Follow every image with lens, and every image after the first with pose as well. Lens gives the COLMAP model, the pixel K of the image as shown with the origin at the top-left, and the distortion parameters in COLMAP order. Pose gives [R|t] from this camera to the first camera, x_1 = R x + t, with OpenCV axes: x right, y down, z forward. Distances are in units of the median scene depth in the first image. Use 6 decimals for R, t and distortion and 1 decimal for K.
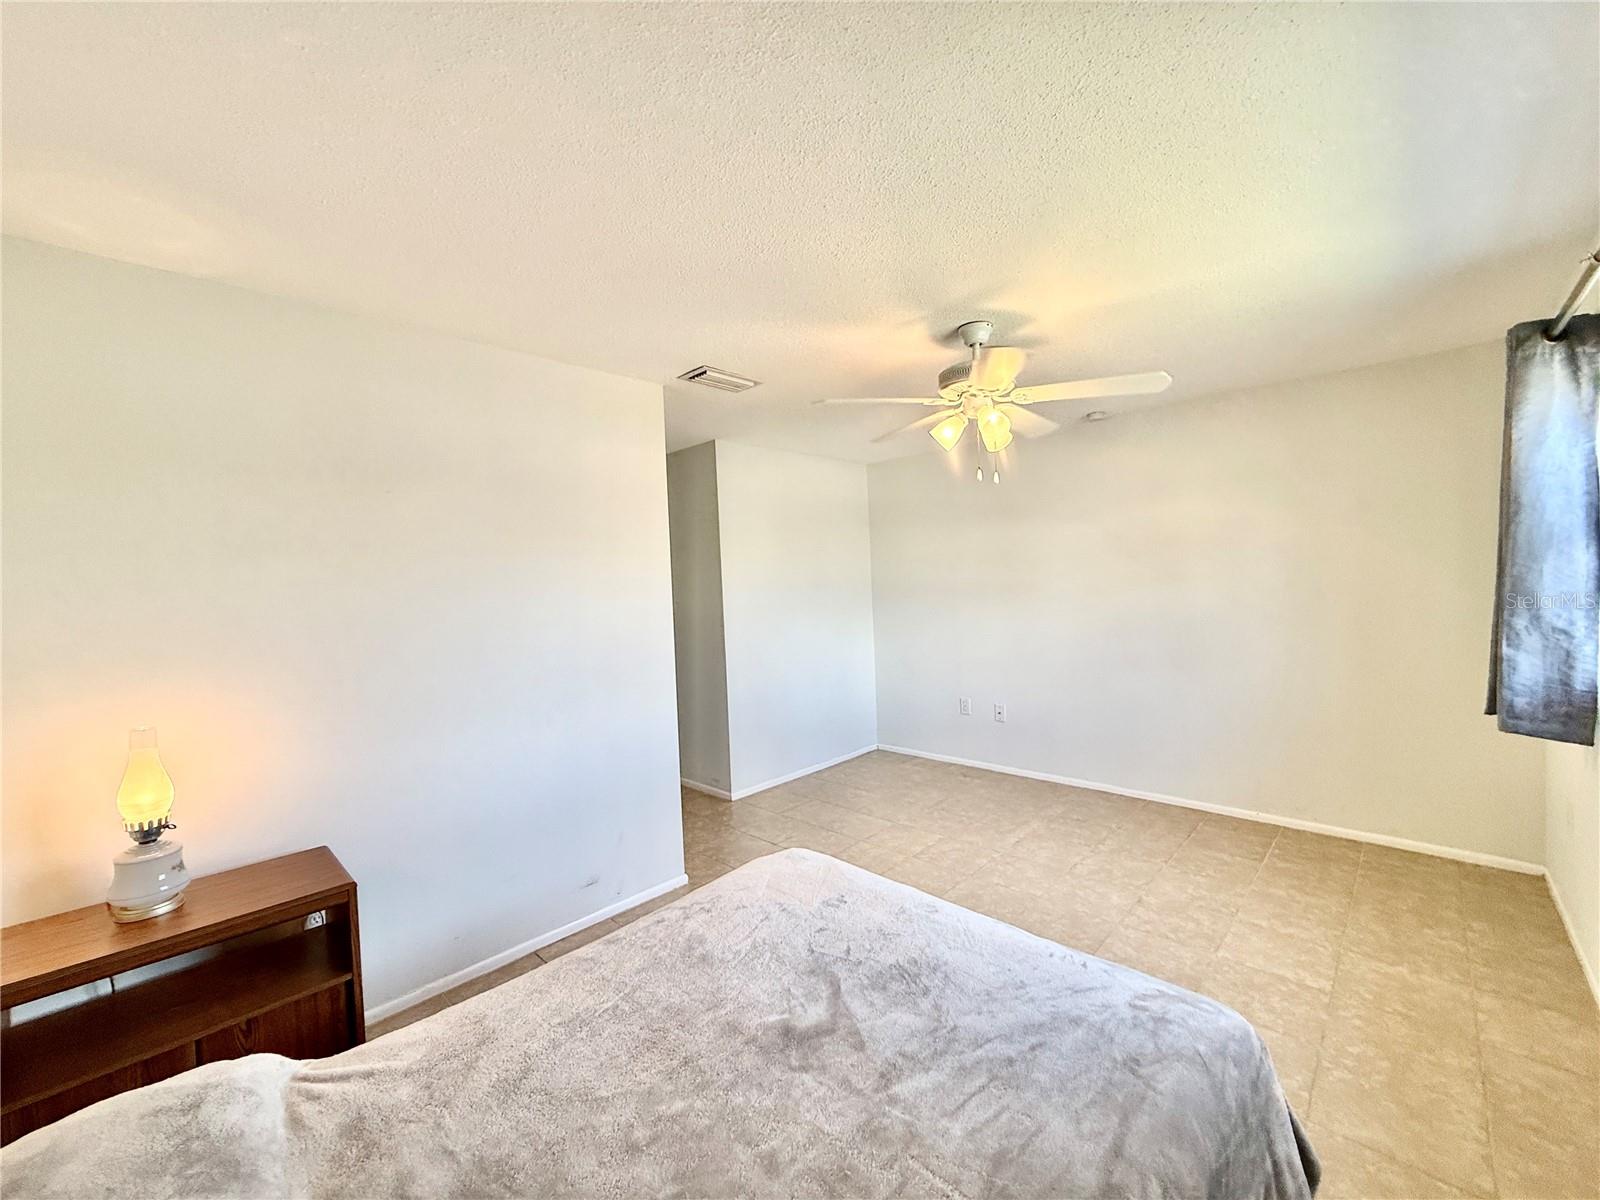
lens RADIAL K [[637.6, 0, 800.0], [0, 637.6, 600.0], [0, 0, 1]] dist [-0.000278, 0.000031]
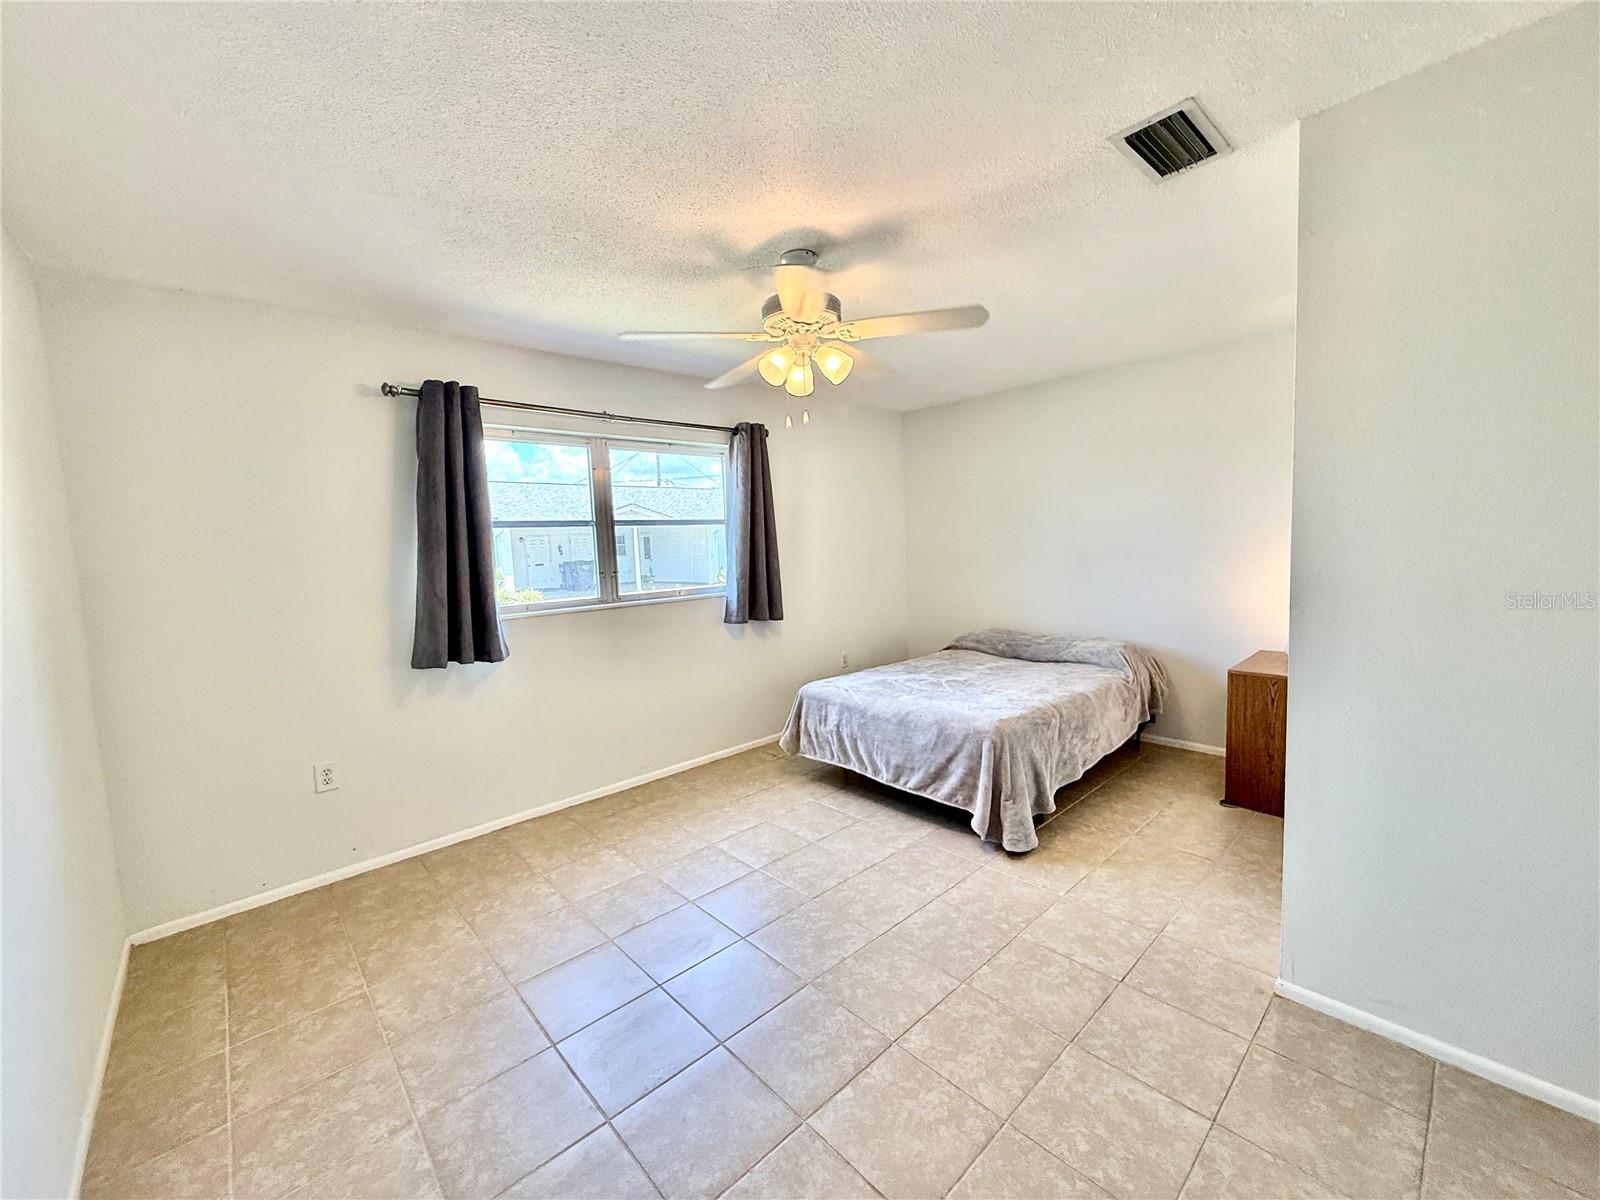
lens RADIAL K [[637.6, 0, 800.0], [0, 637.6, 600.0], [0, 0, 1]] dist [-0.000278, 0.000031]
pose [[-0.995207, 0.076218, 0.061262, 0.190046], [0.082889, 0.989905, 0.114967, -0.026903], [-0.051881, 0.119494, -0.991478, 1.464517]]
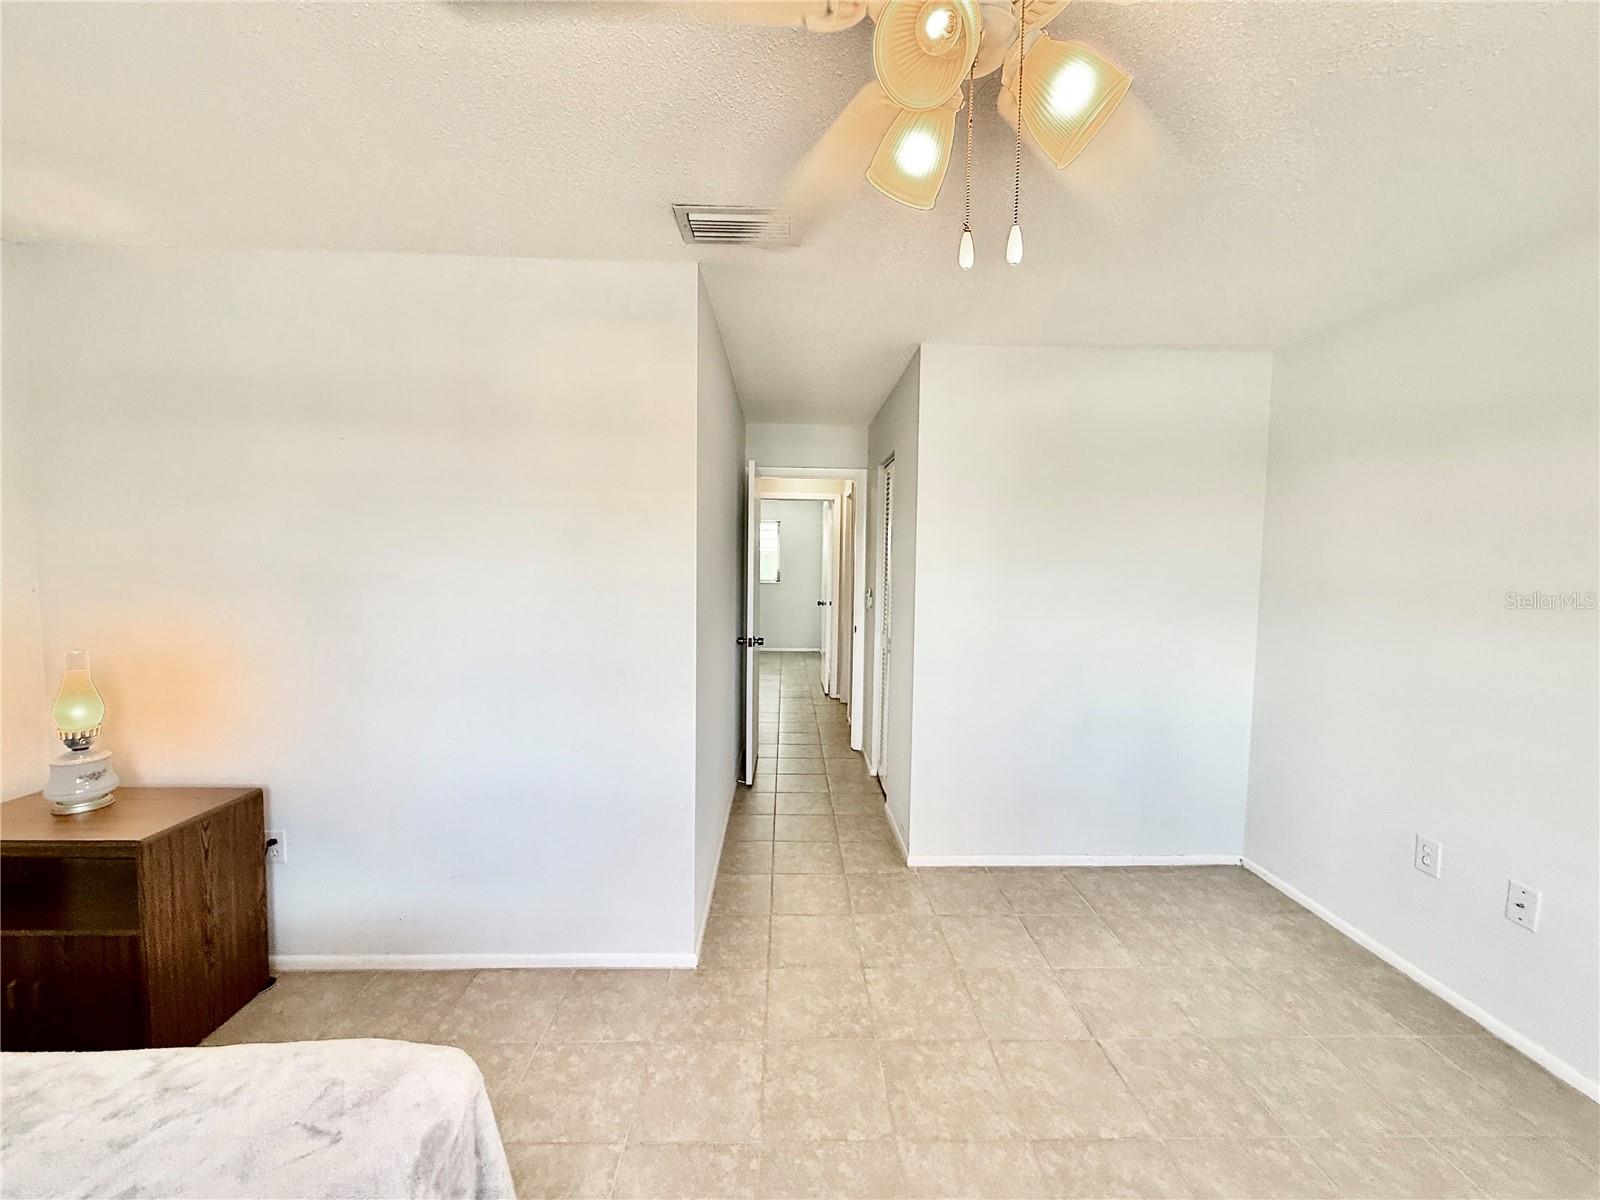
lens RADIAL K [[637.6, 0, 800.0], [0, 637.6, 600.0], [0, 0, 1]] dist [-0.000278, 0.000031]
pose [[0.711971, 0.100219, -0.695021, 0.342871], [-0.061424, 0.994858, 0.080532, -0.033097], [0.699518, -0.014646, 0.714465, 0.531094]]
